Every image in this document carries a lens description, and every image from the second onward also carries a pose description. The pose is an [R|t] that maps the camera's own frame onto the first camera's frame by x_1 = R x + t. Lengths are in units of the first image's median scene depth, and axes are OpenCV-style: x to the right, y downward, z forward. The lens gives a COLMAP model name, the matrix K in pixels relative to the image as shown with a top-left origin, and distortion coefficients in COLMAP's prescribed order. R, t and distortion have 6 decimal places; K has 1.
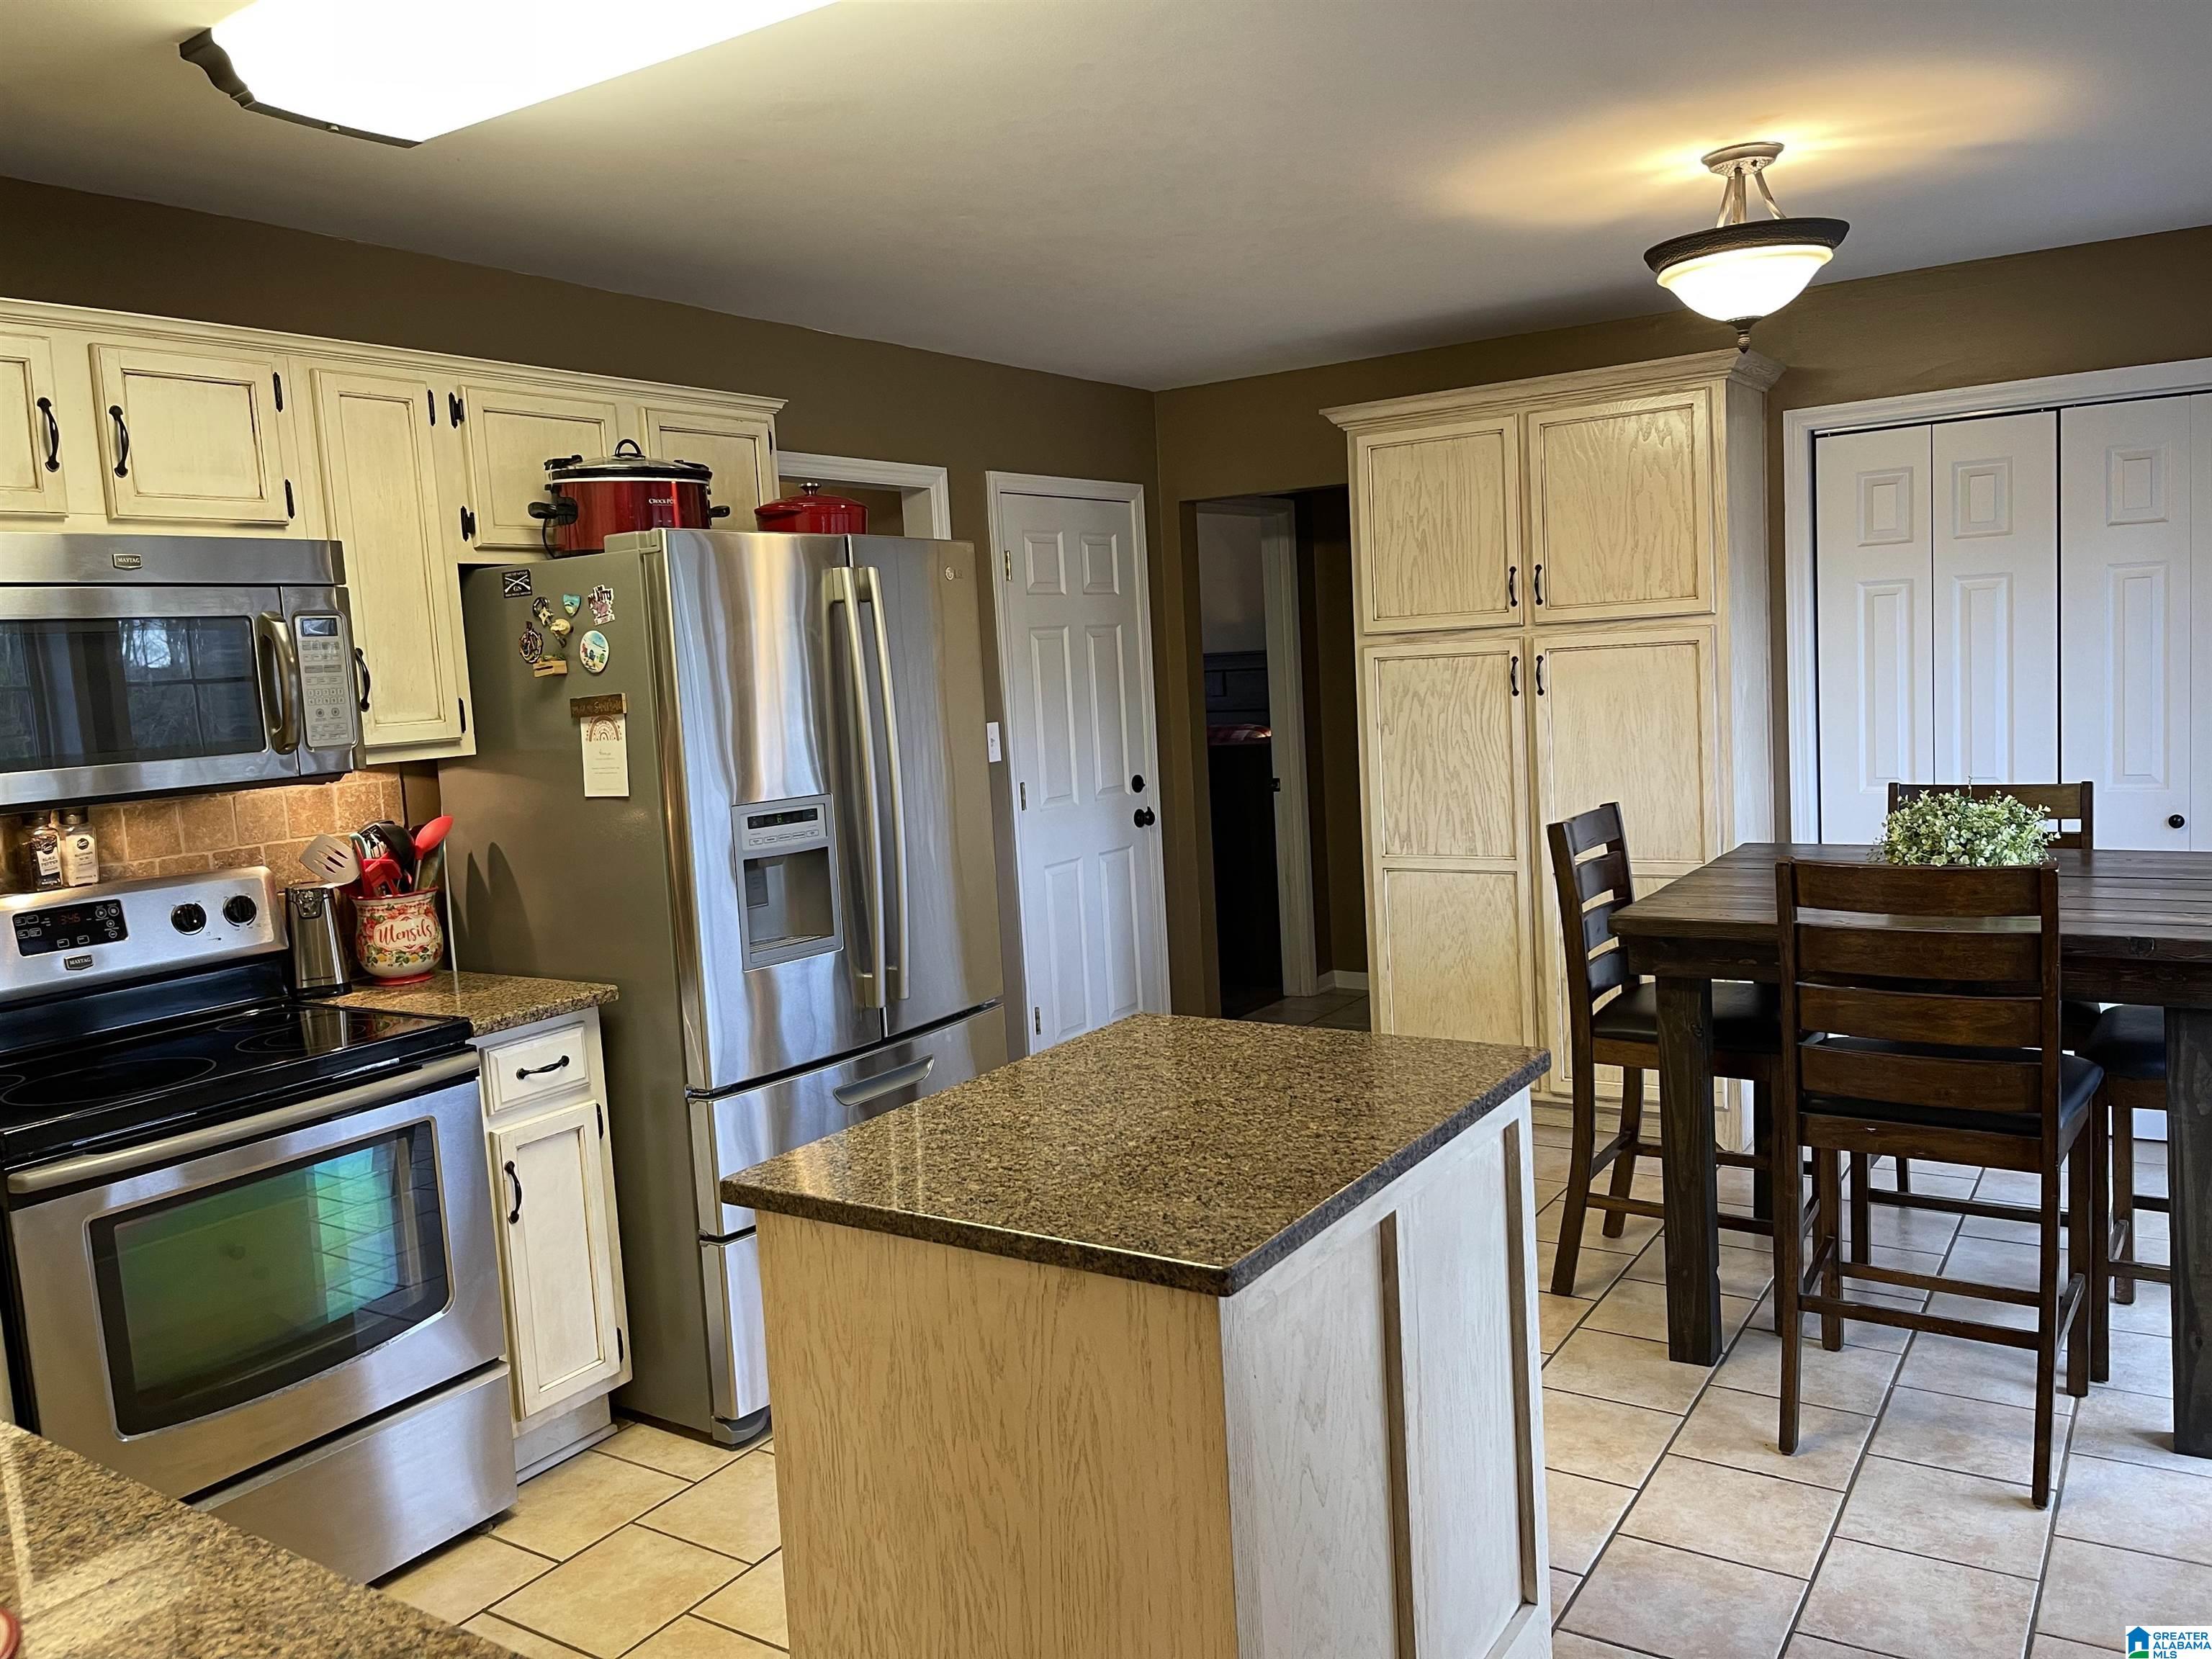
lens RADIAL K [[1666.0, 0, 1120.6], [0, 1666.0, 816.0], [0, 0, 1]] dist [0.057606, -0.071089]
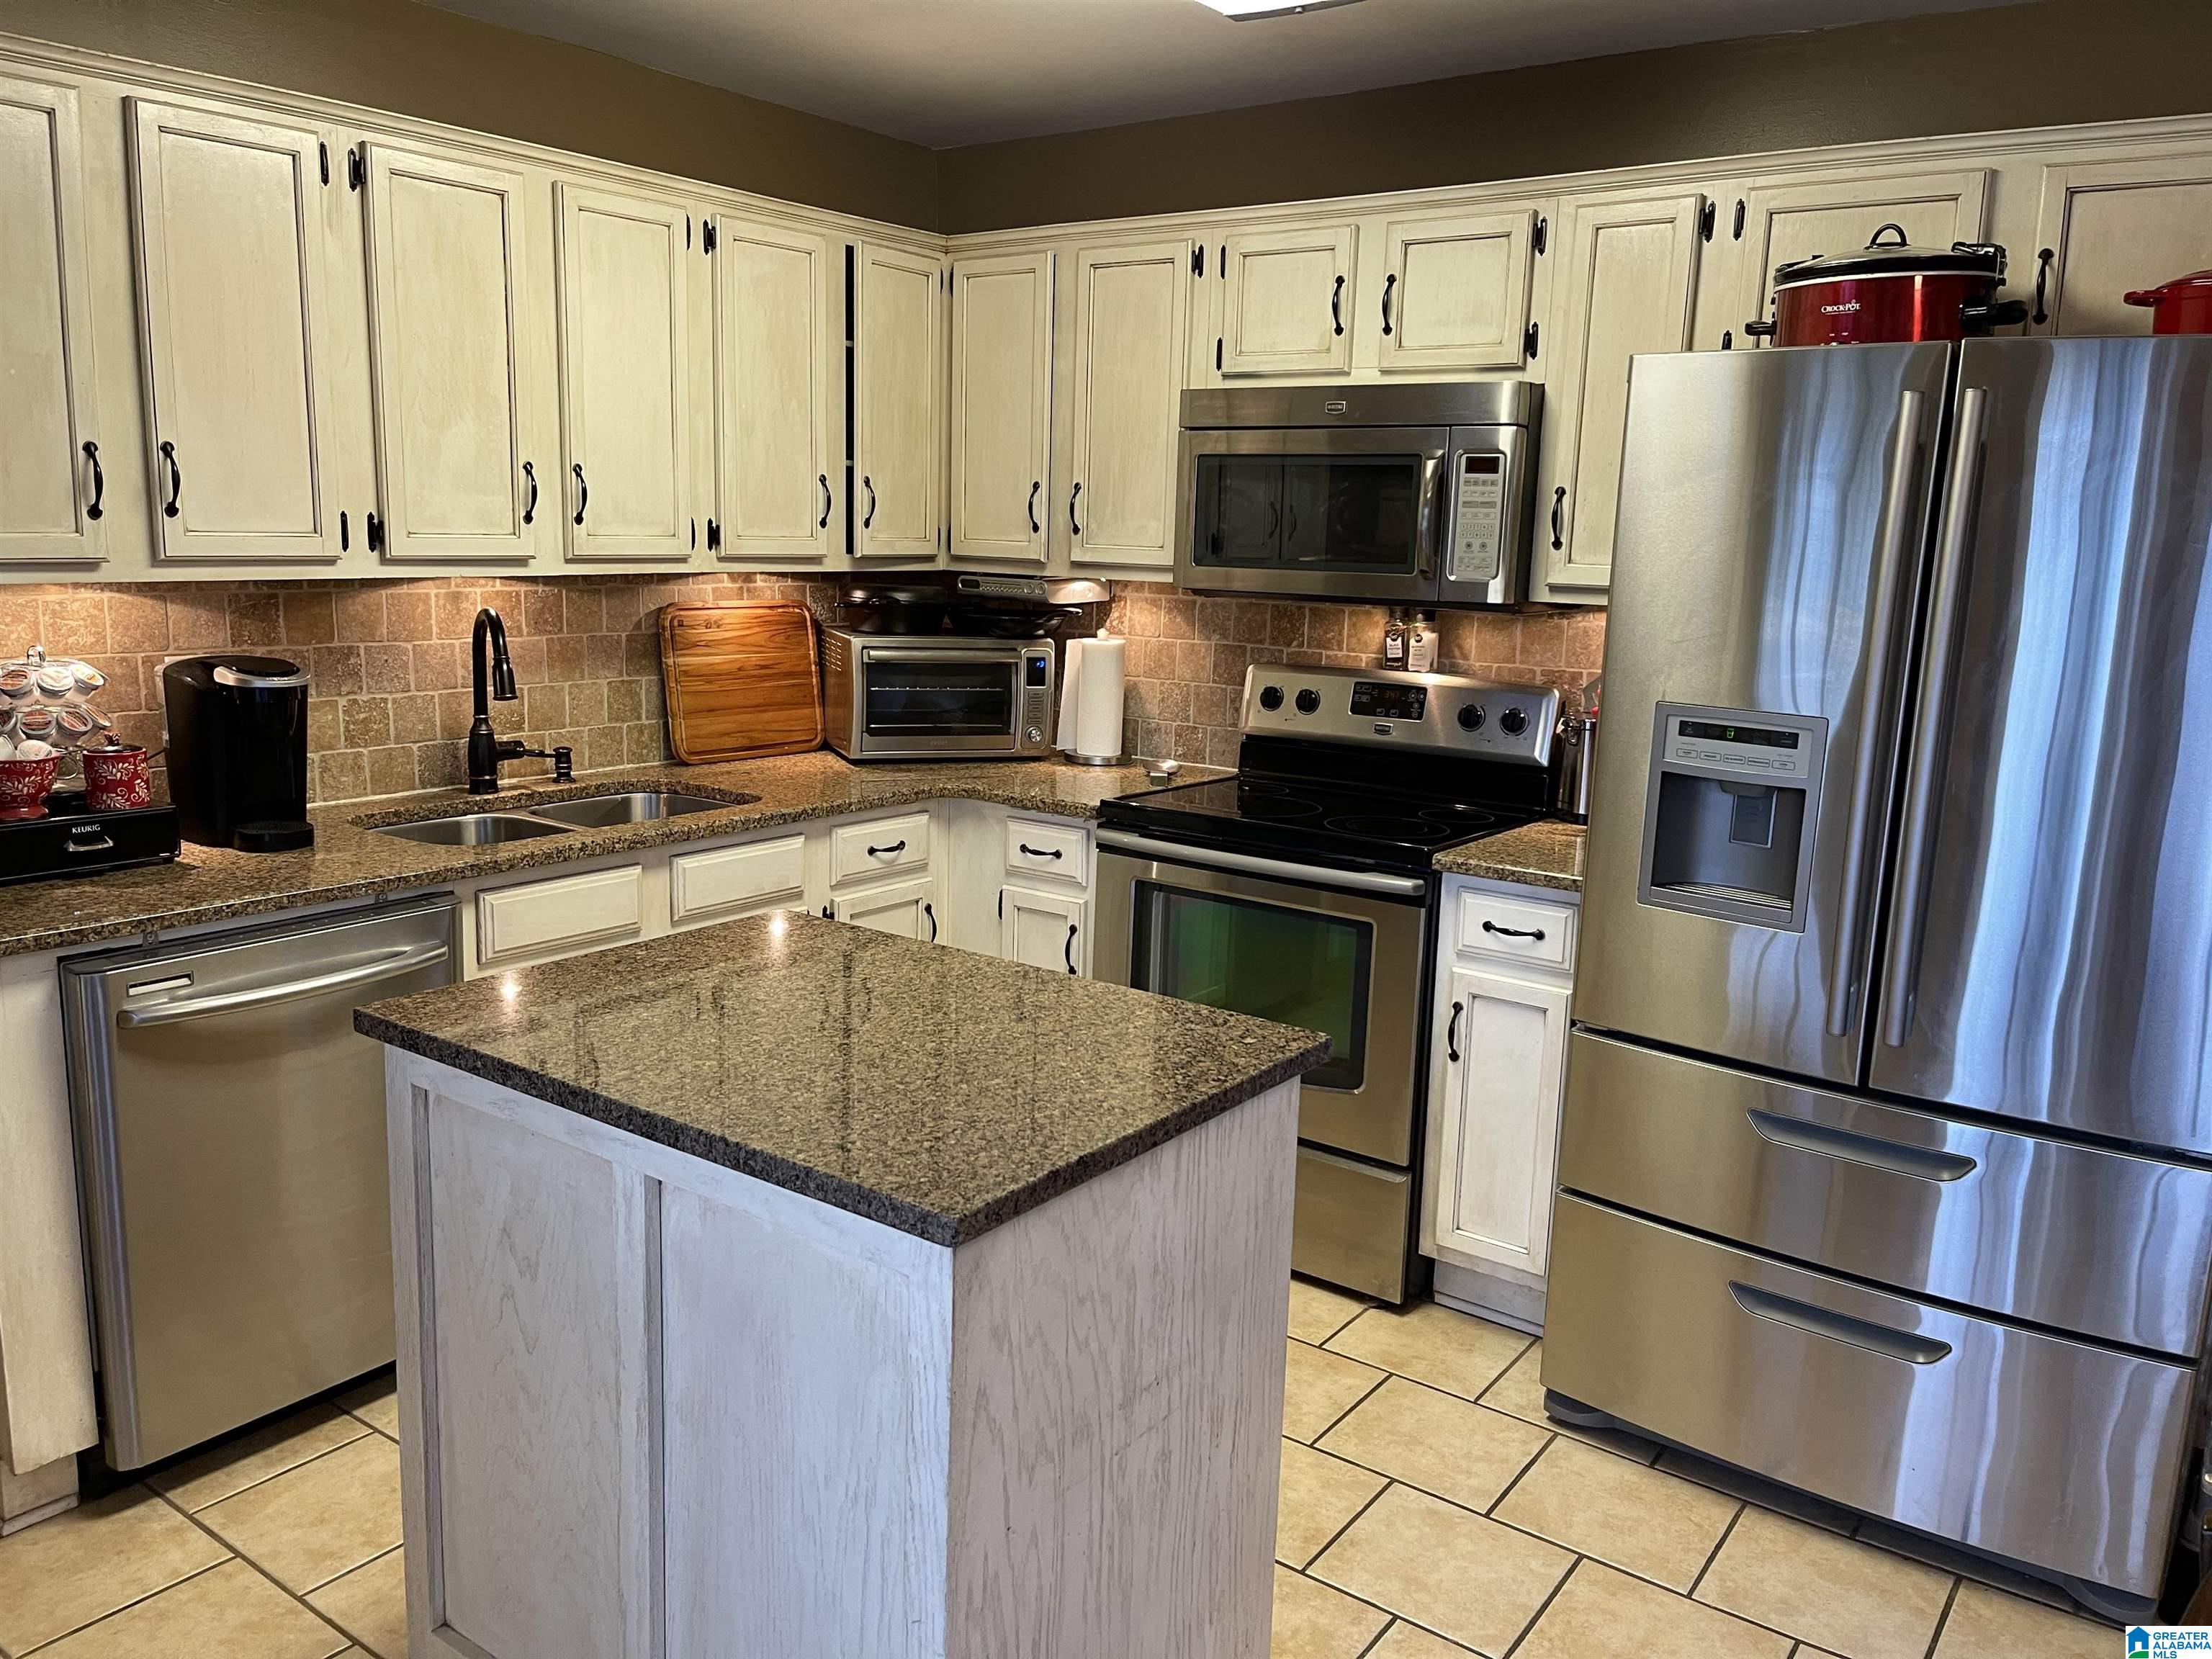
lens RADIAL K [[1666.0, 0, 1100.0], [0, 1666.0, 818.6], [0, 0, 1]] dist [0.057606, -0.071089]
pose [[-0.058238, 0.229095, -0.971660, 0.592904], [-0.127585, 0.963623, 0.234847, -0.108943], [0.990116, 0.137646, -0.026891, 0.778815]]
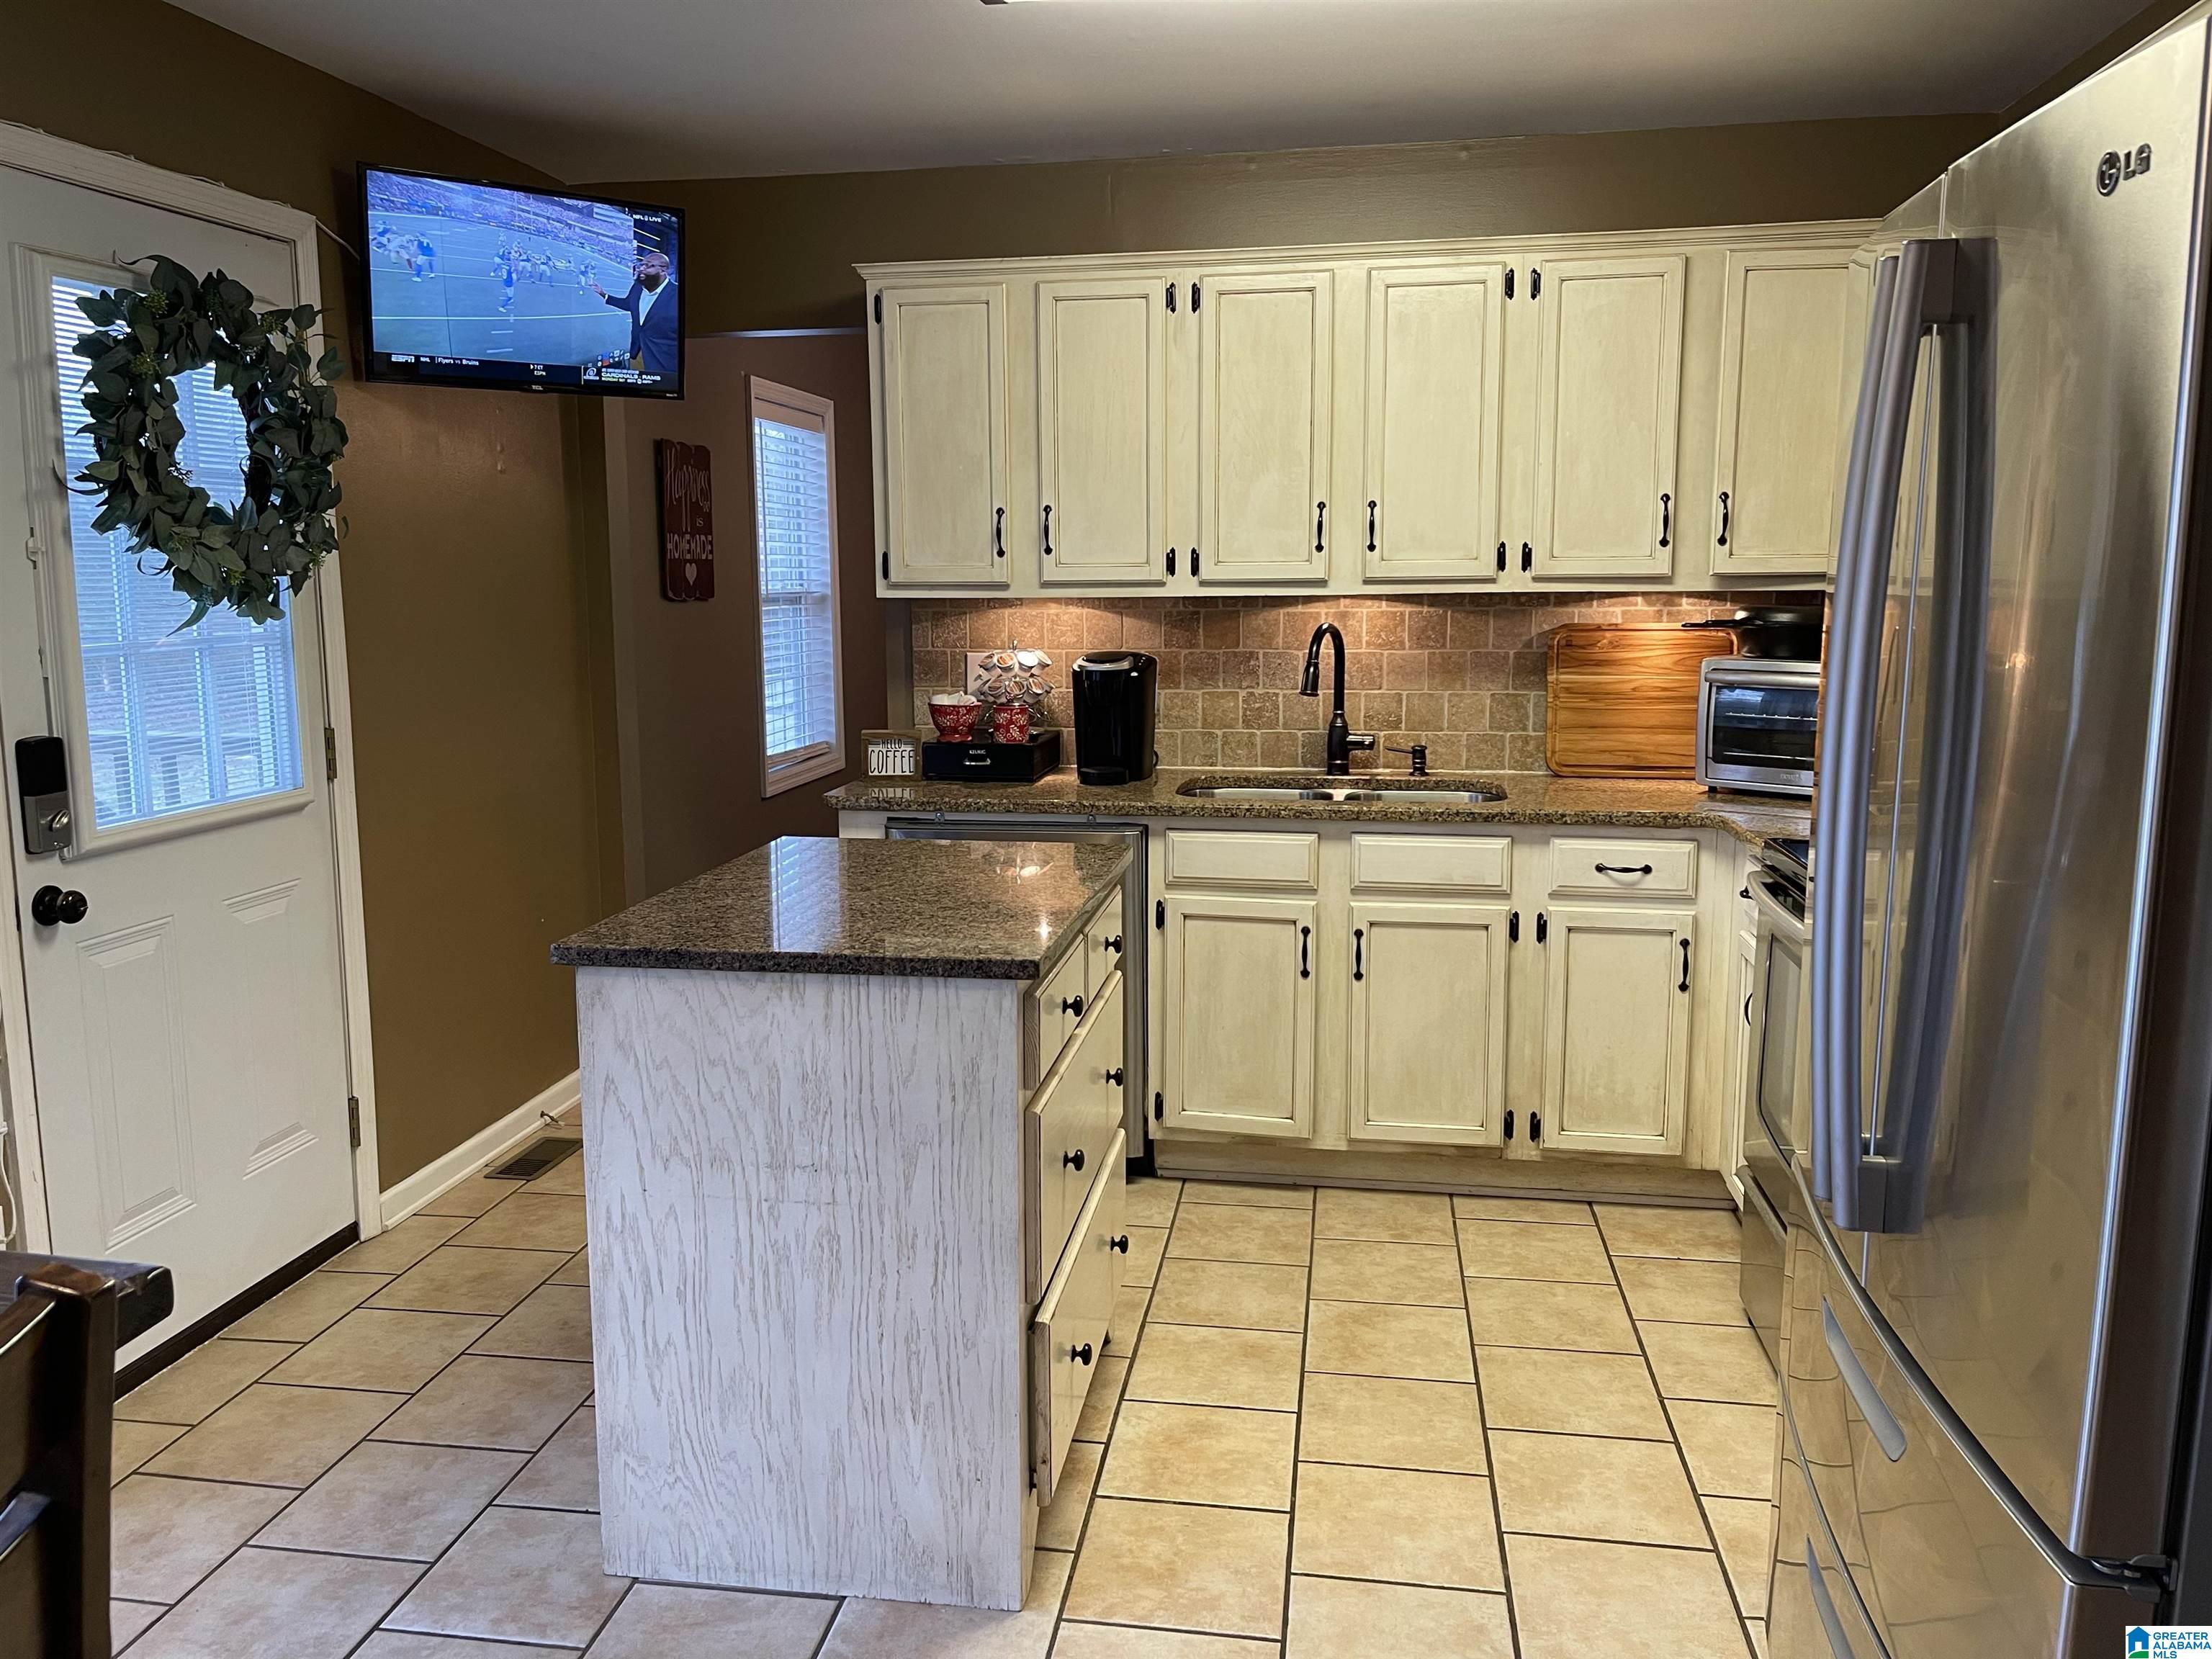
lens RADIAL K [[1666.0, 0, 1100.2], [0, 1666.0, 819.4], [0, 0, 1]] dist [0.057606, -0.071089]
pose [[-0.913904, 0.117832, -0.388451, 0.243427], [0.013914, 0.965473, 0.260130, -0.131970], [0.405691, 0.232329, -0.883990, 1.462057]]
